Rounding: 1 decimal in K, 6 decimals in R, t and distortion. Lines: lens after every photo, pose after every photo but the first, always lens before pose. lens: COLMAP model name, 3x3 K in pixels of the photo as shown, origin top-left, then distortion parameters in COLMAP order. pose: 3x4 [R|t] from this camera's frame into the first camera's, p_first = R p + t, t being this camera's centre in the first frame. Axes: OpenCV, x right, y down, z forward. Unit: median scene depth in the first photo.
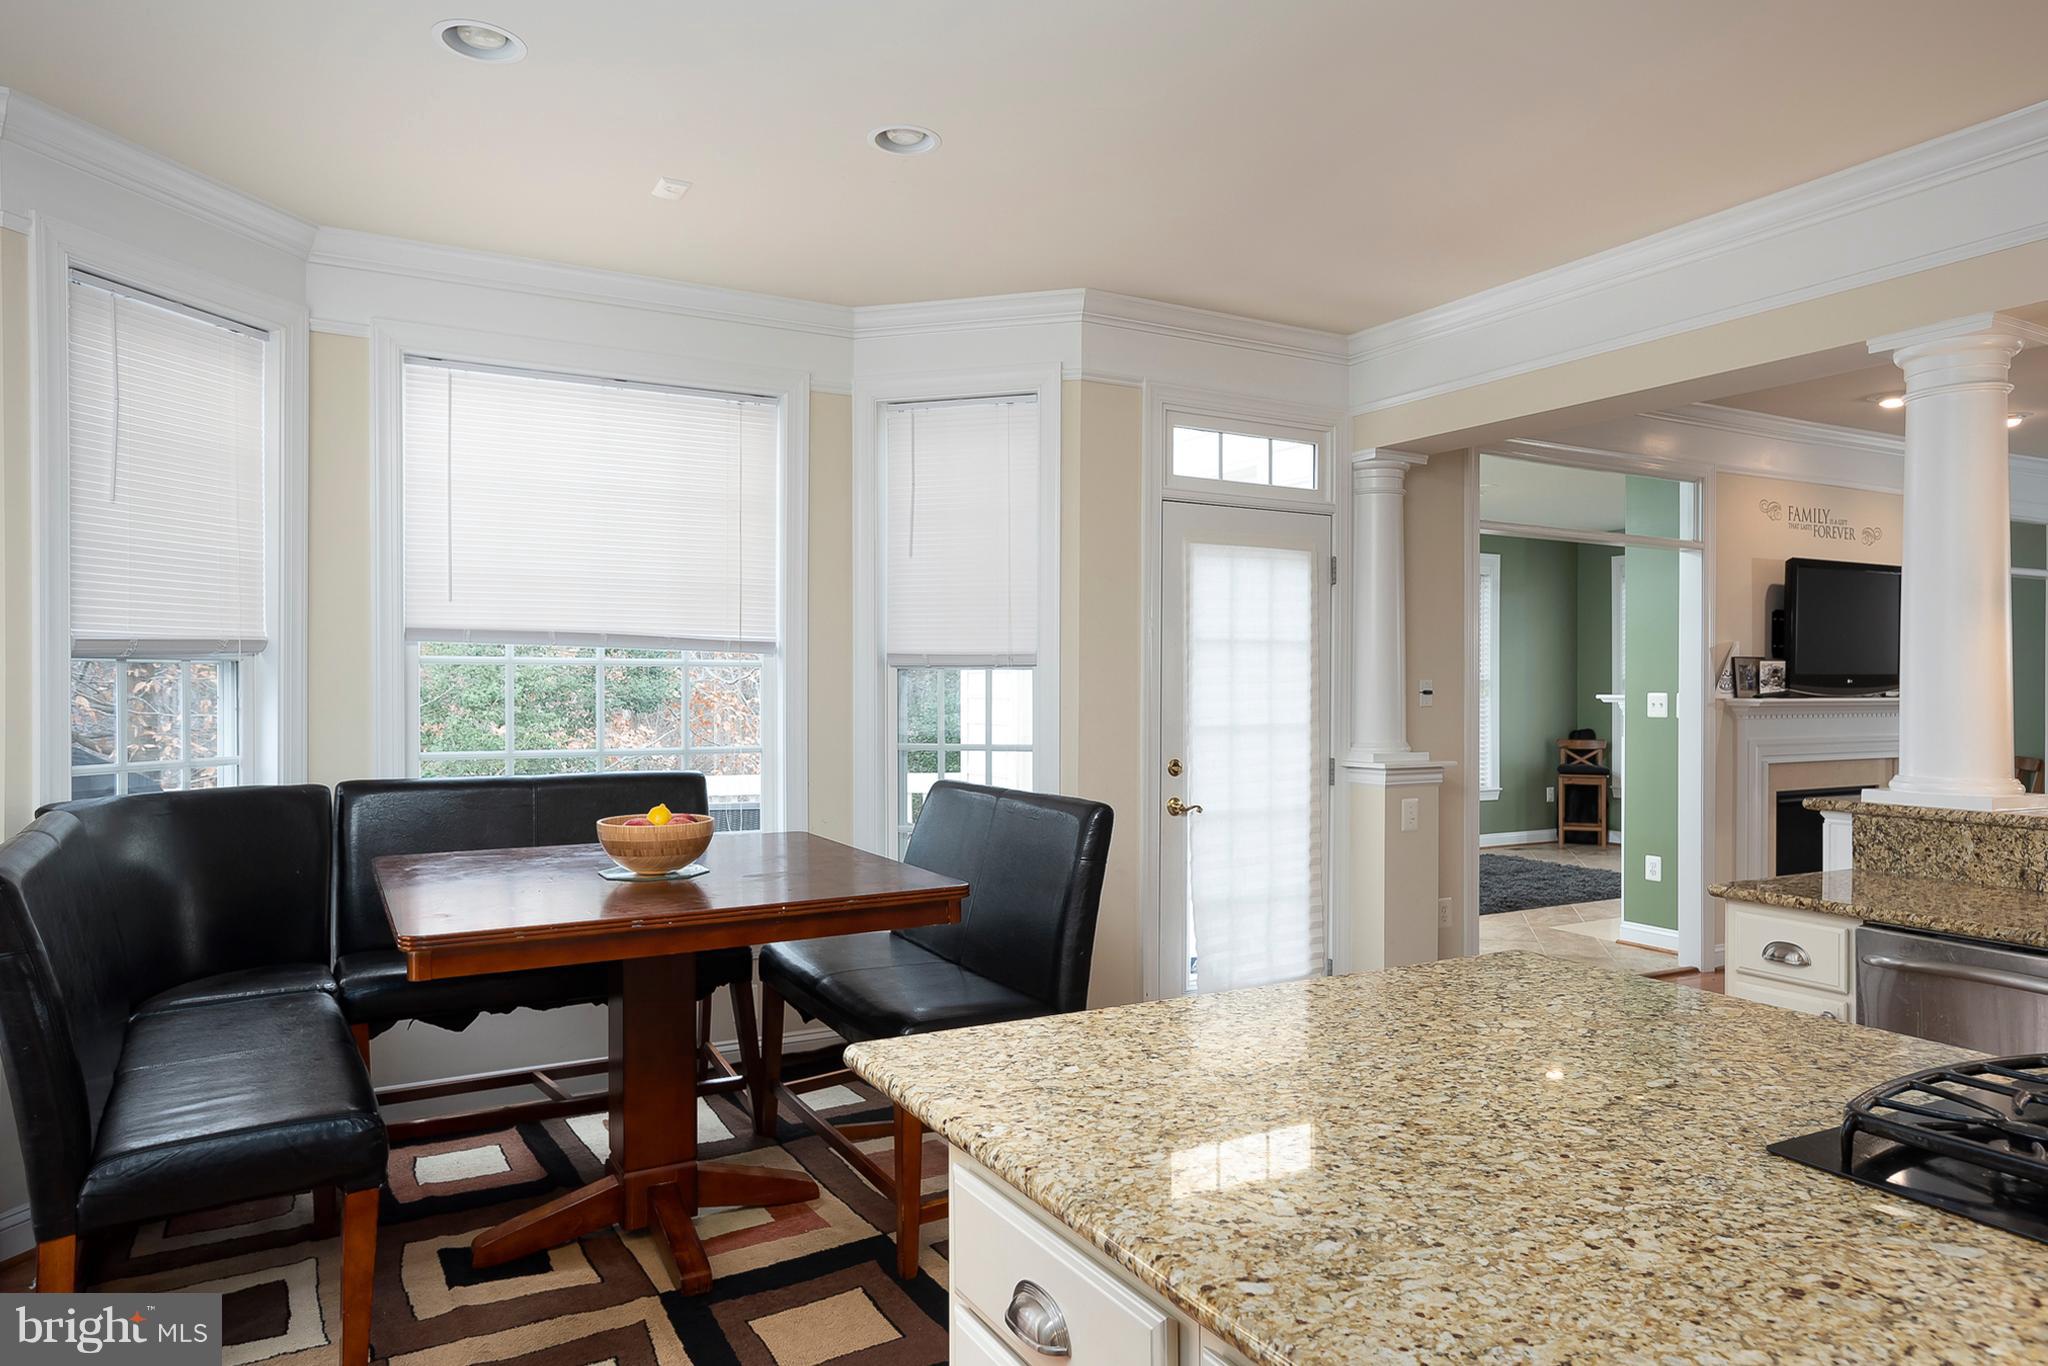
lens RADIAL K [[1258.2, 0, 1024.0], [0, 1258.2, 683.0], [0, 0, 1]] dist [0.003464, 0.039454]
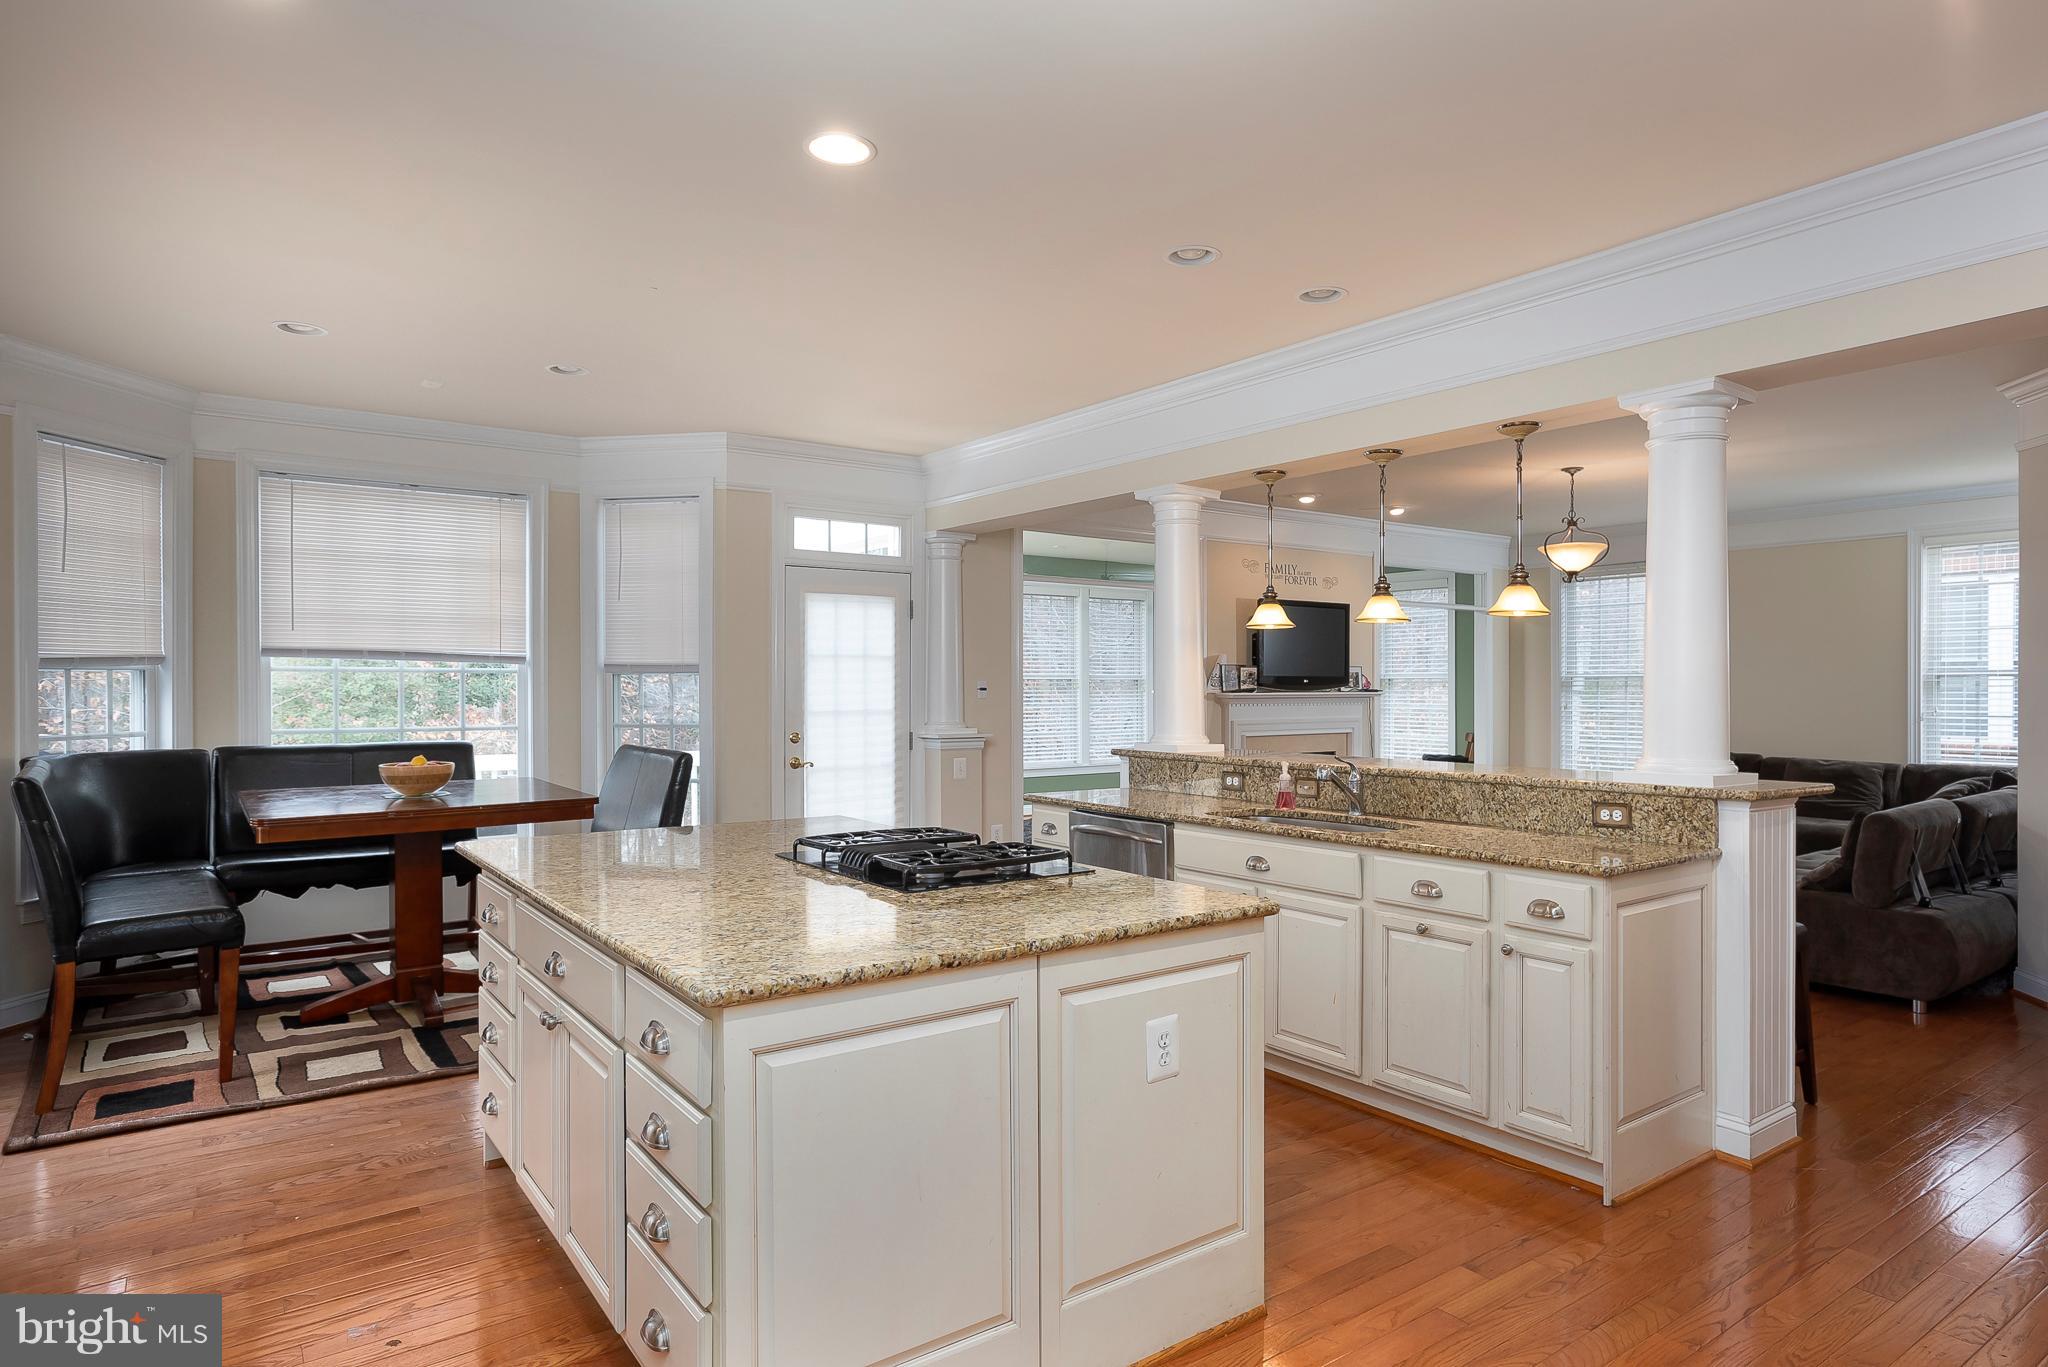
lens RADIAL K [[1171.1, 0, 1024.0], [0, 1171.1, 683.5], [0, 0, 1]] dist [-0.002870, 0.040860]
pose [[0.994458, -0.001459, 0.105126, 0.252019], [0.001219, 0.999996, 0.002349, -0.002714], [-0.105129, -0.002208, 0.994456, -0.468787]]
